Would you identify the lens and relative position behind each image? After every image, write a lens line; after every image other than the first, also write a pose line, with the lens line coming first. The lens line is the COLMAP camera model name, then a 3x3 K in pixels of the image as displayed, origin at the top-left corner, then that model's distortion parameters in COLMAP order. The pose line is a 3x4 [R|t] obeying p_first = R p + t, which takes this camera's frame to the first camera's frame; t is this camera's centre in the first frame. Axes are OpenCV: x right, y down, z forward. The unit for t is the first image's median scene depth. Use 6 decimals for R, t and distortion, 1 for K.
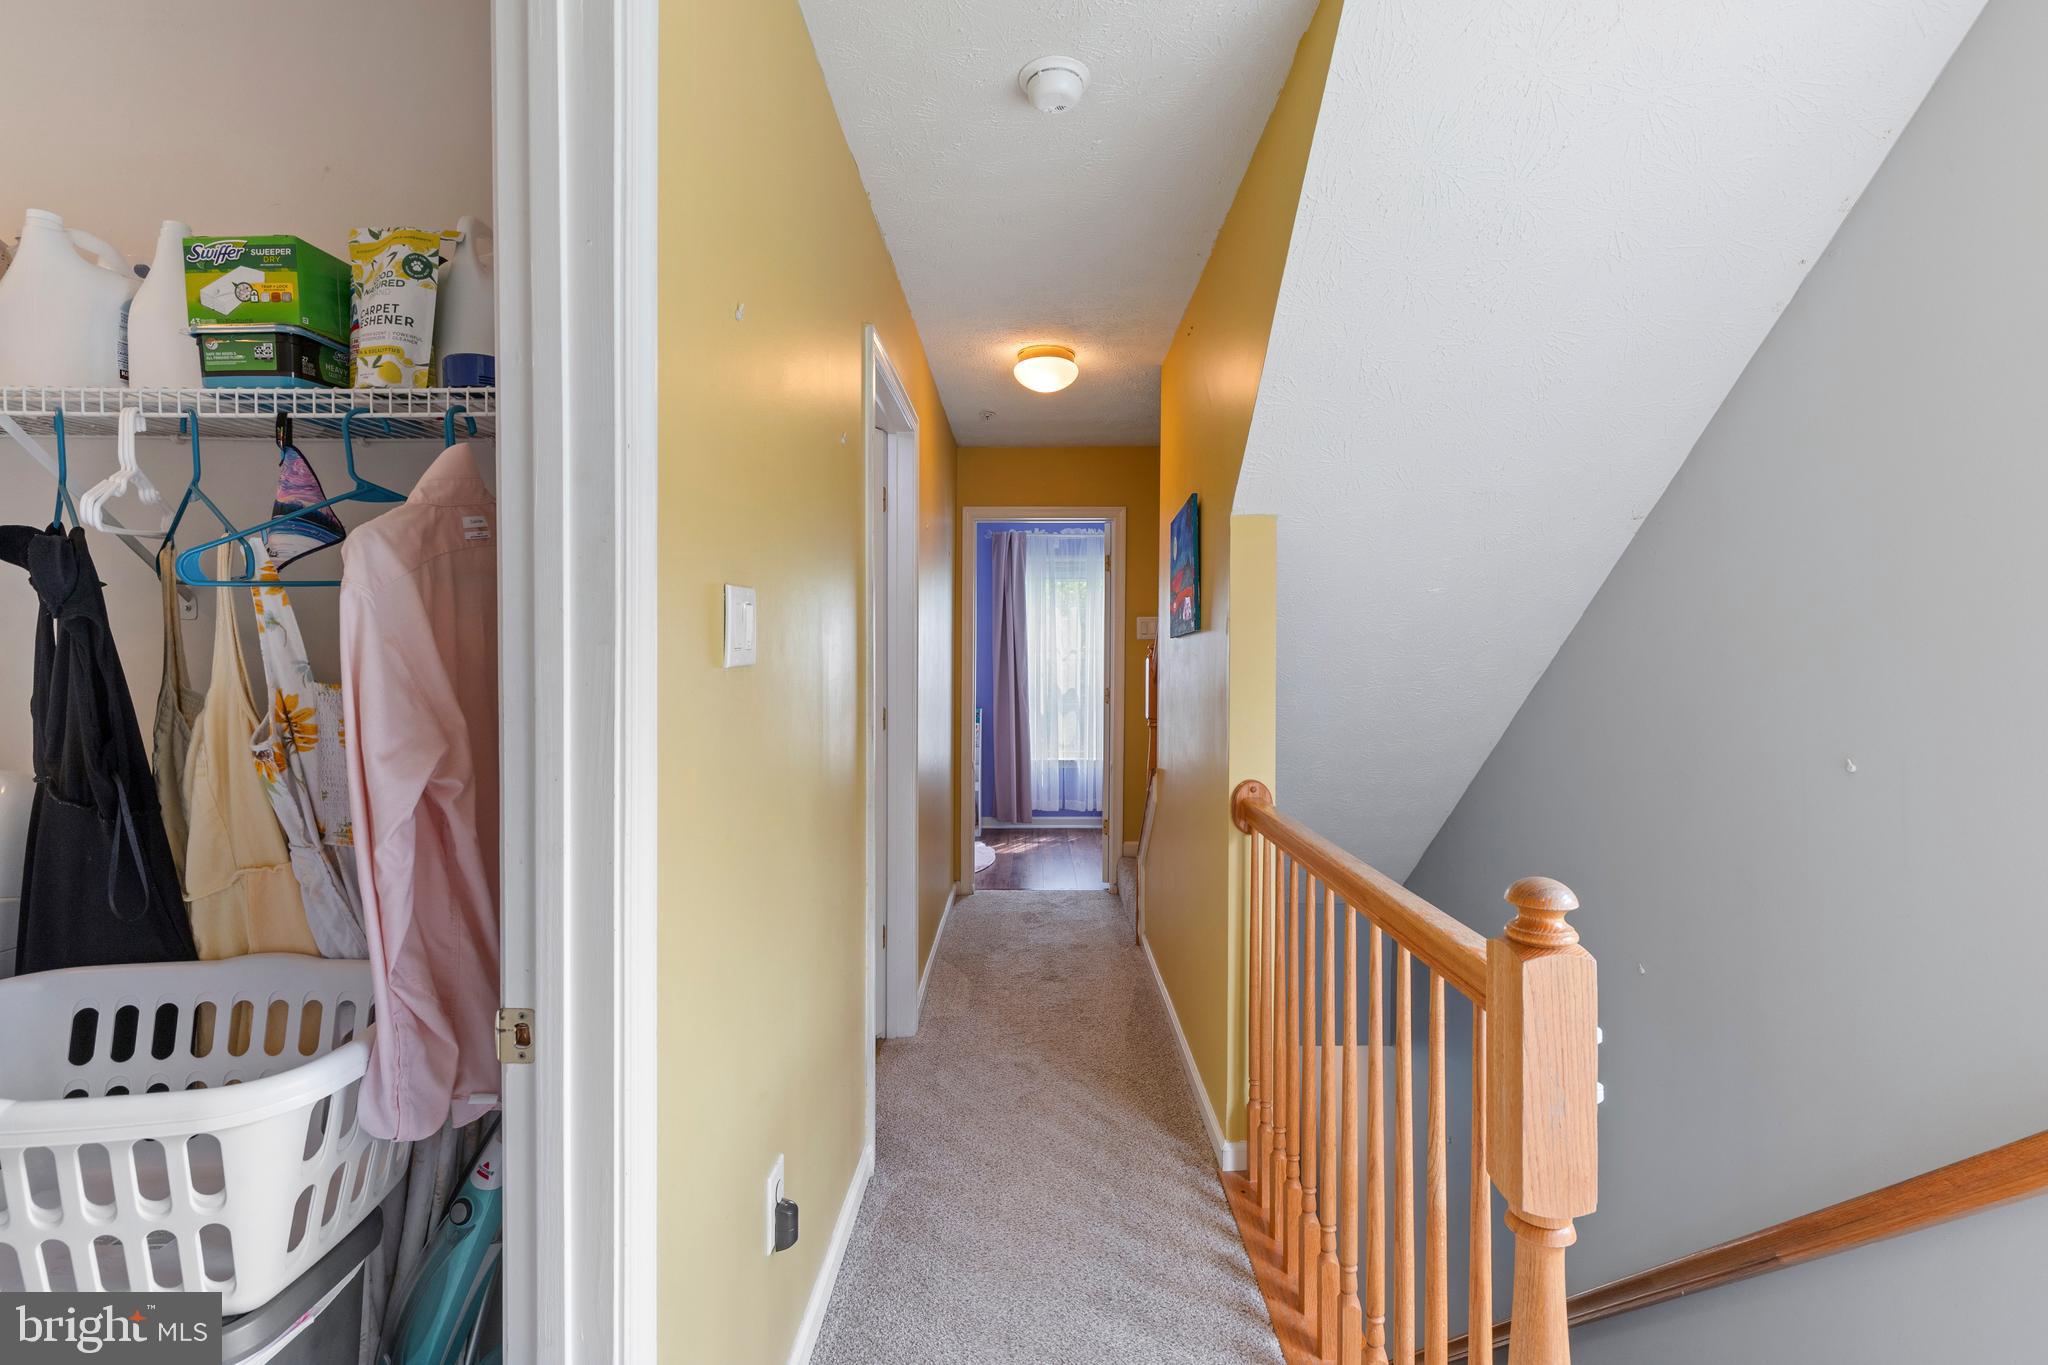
lens RADIAL K [[929.0, 0, 1024.8], [0, 929.0, 677.4], [0, 0, 1]] dist [-0.002046, 0.004090]
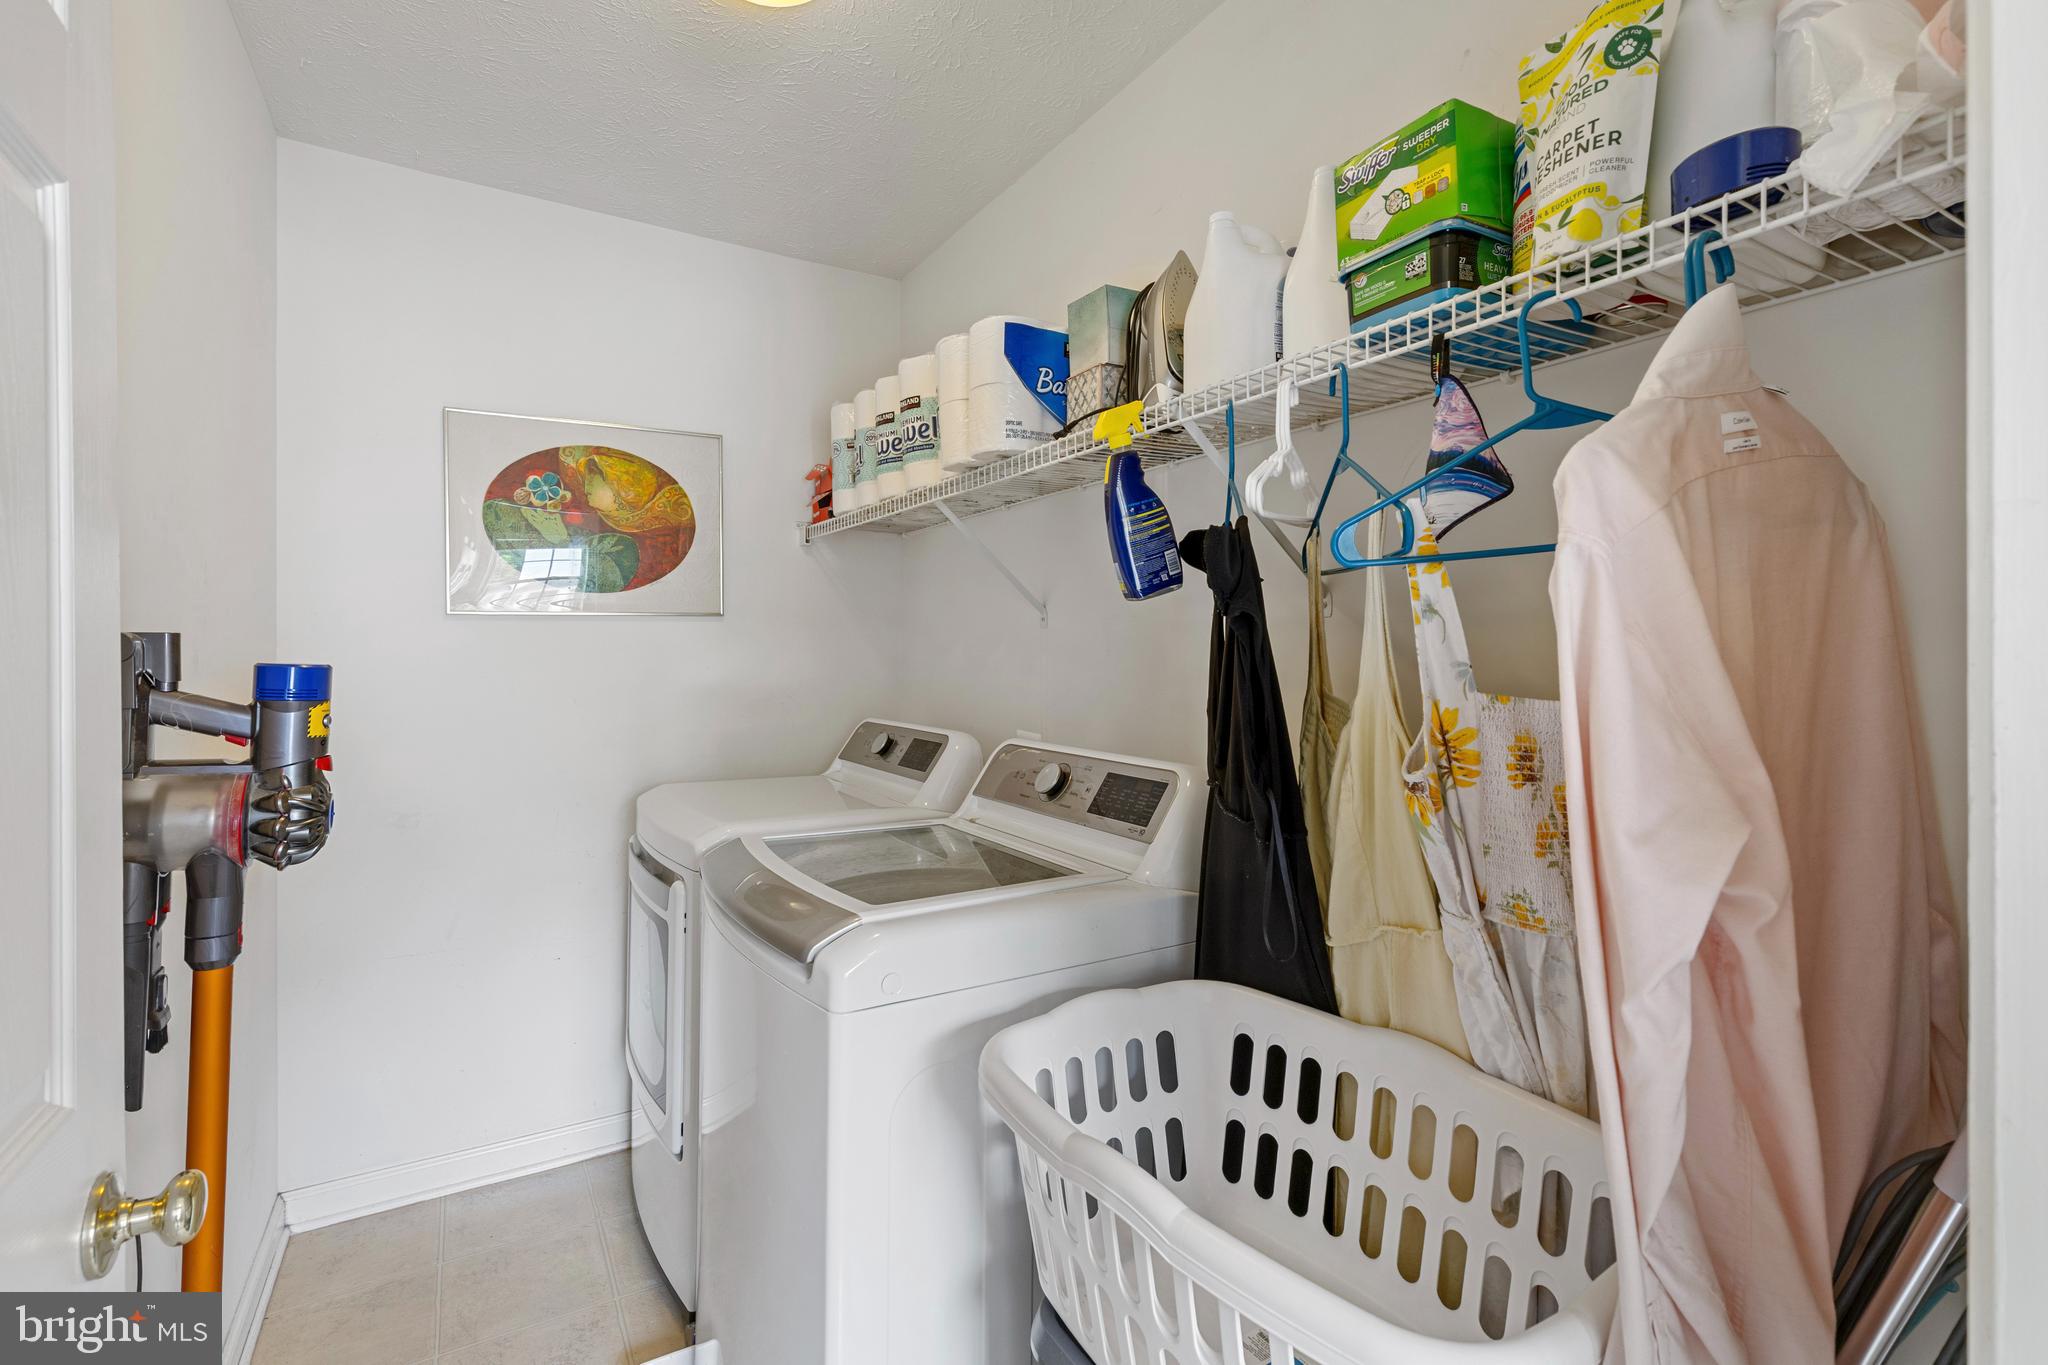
lens RADIAL K [[921.1, 0, 1026.9], [0, 921.1, 656.8], [0, 0, 1]] dist [-0.001089, -0.000256]
pose [[0.525811, -0.003652, -0.850594, -0.335946], [-0.013314, 0.999833, -0.012523, -0.008443], [0.850497, 0.017909, 0.525675, 0.323624]]
